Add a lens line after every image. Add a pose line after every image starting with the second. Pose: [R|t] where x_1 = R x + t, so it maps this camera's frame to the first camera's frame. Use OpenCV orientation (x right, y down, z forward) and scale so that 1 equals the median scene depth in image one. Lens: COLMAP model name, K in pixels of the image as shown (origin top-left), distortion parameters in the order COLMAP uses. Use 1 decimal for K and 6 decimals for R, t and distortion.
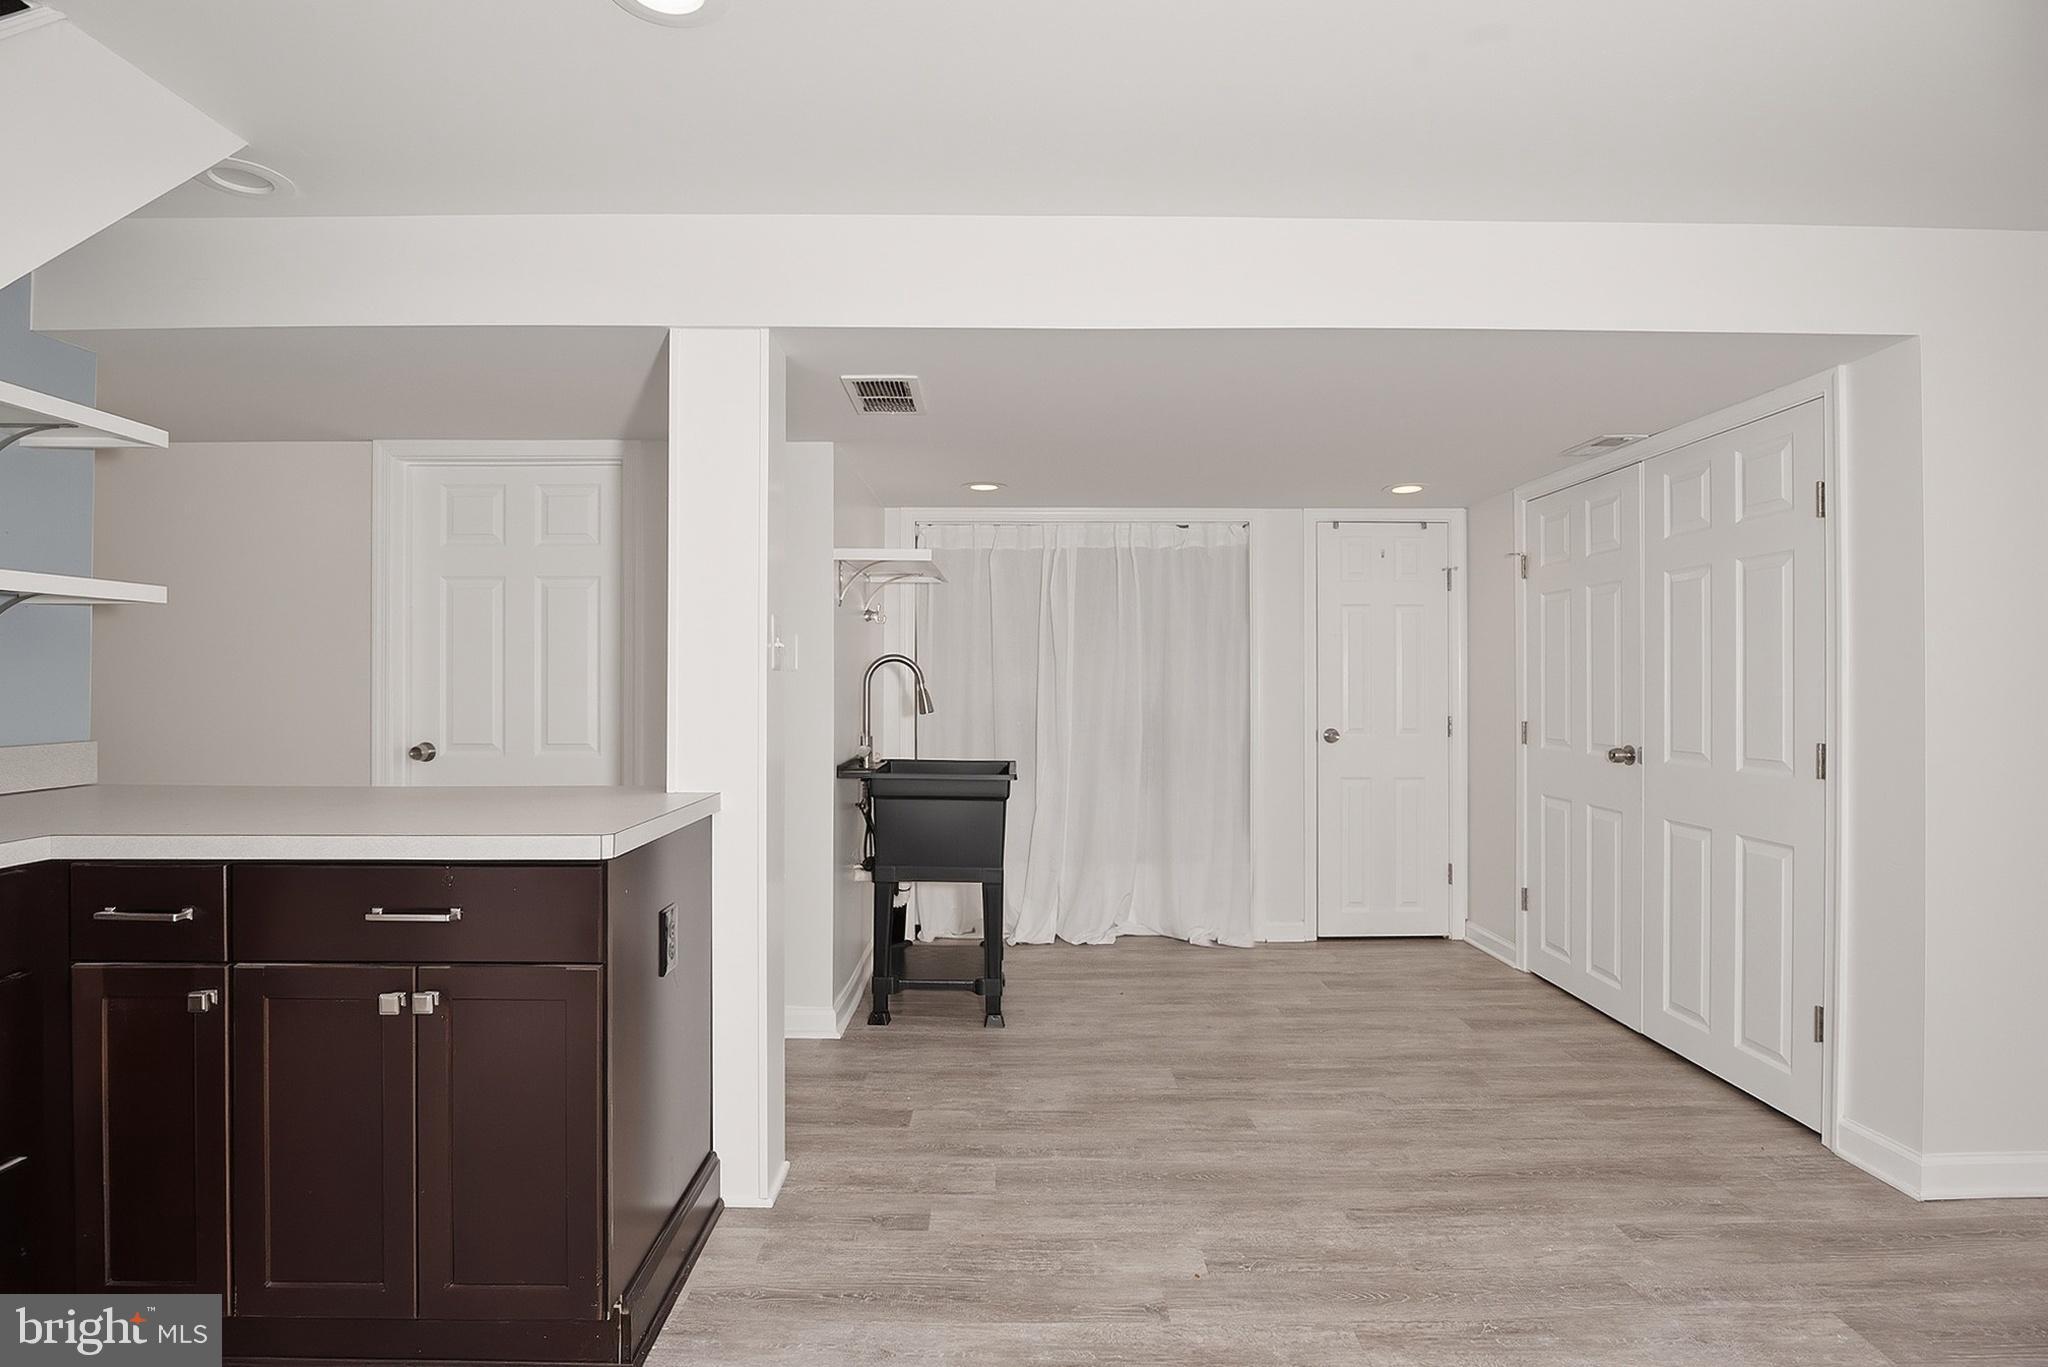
lens RADIAL K [[1015.9, 0, 1027.3], [0, 1015.9, 684.0], [0, 0, 1]] dist [-0.016989, -0.000664]
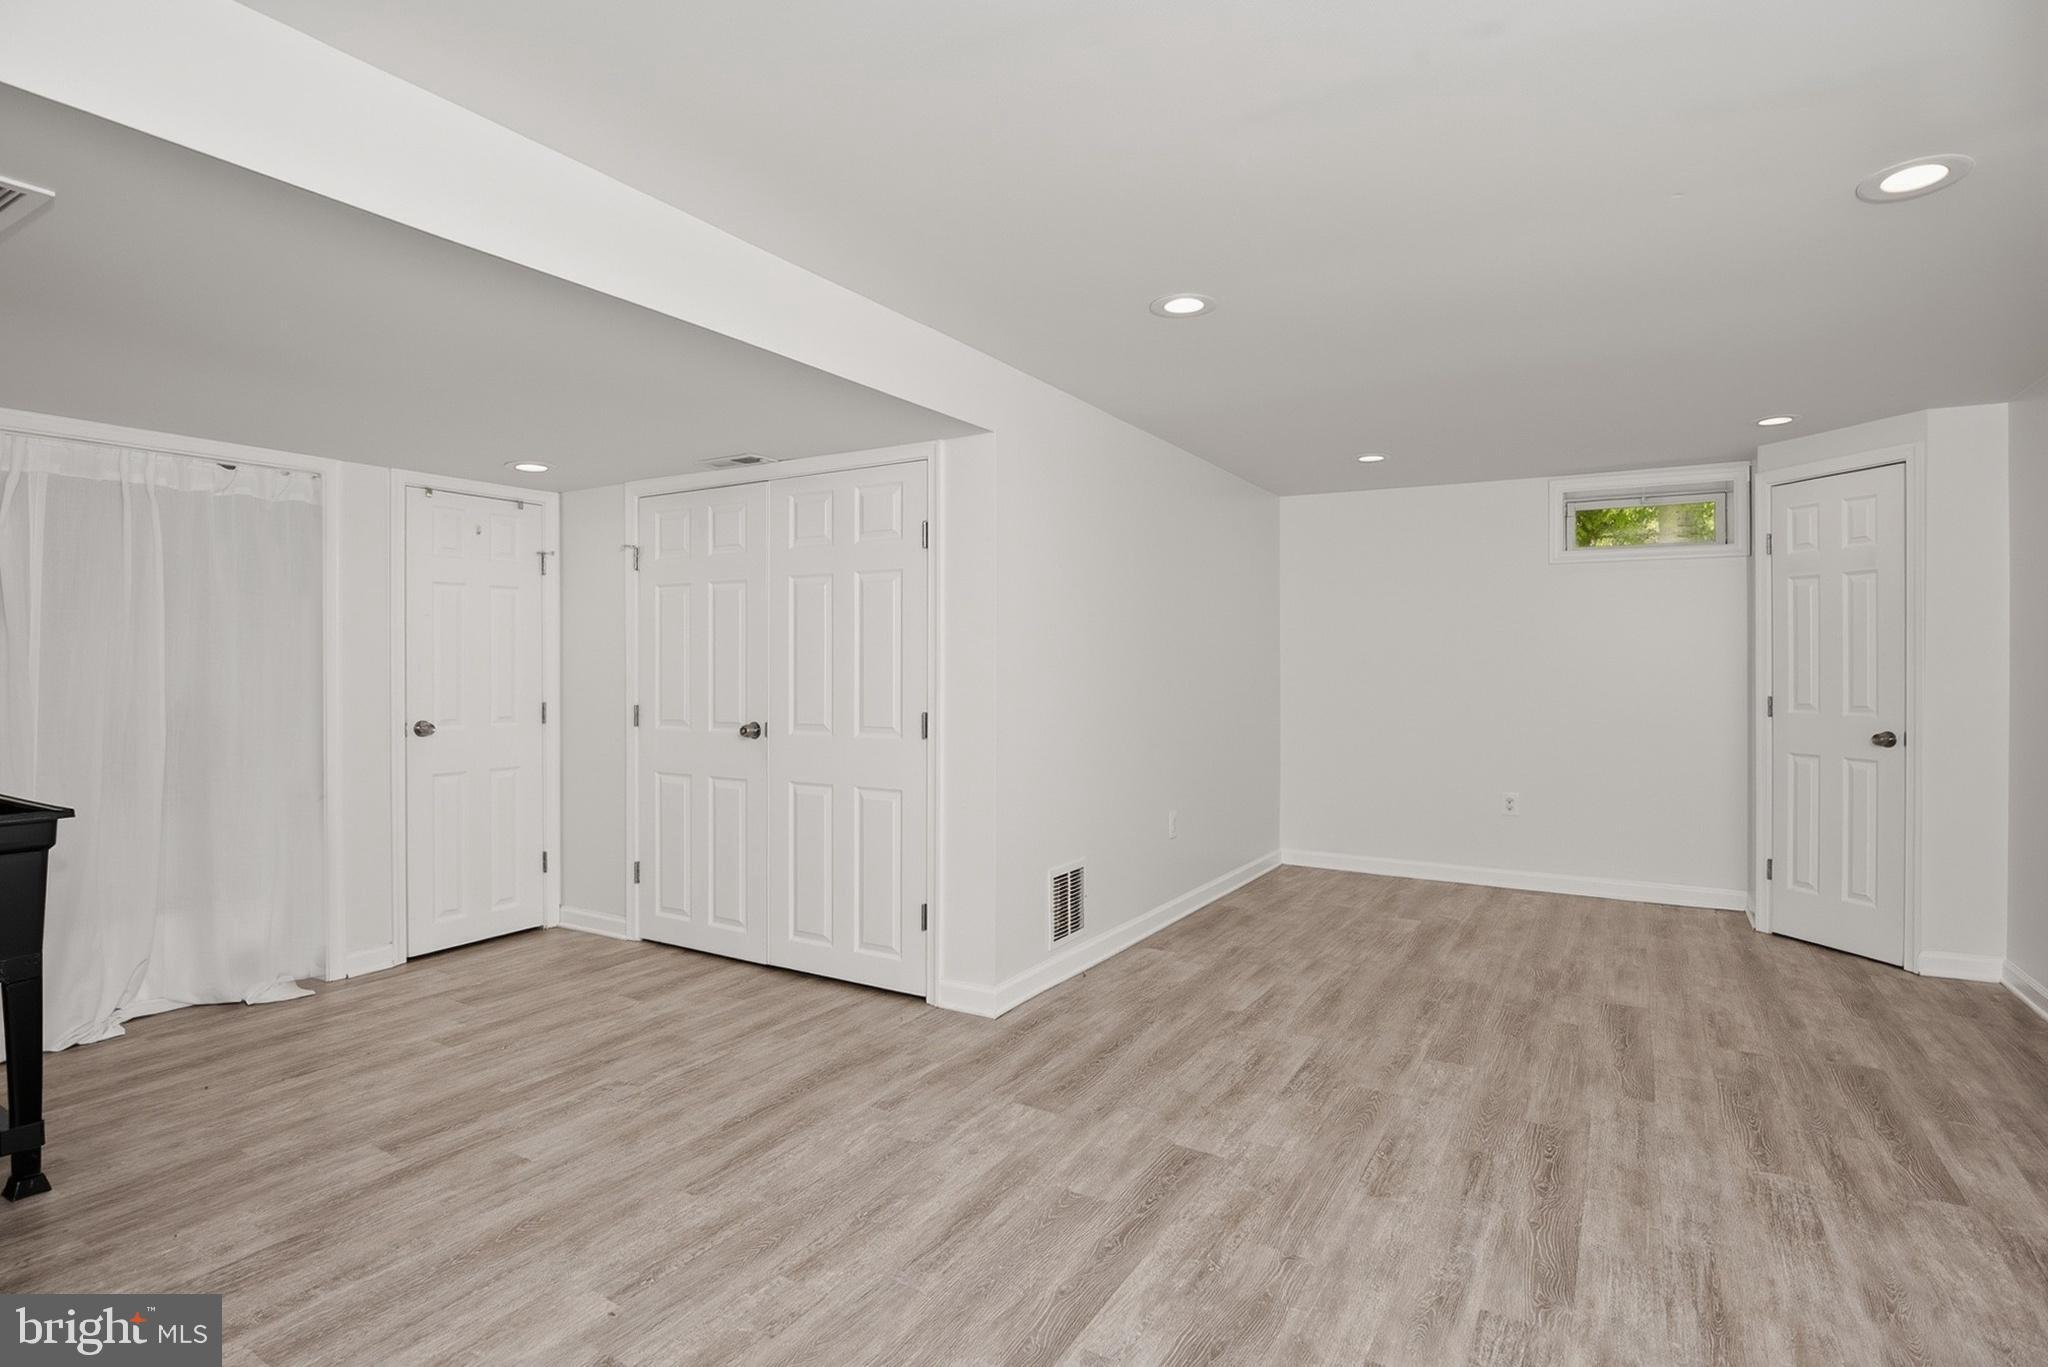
lens RADIAL K [[1015.9, 0, 1030.1], [0, 1015.9, 675.1], [0, 0, 1]] dist [-0.016989, -0.000664]
pose [[0.526395, -0.009319, 0.850189, -0.276002], [0.003176, 0.999955, 0.008994, -0.003224], [-0.850234, -0.002034, 0.526401, 0.130275]]
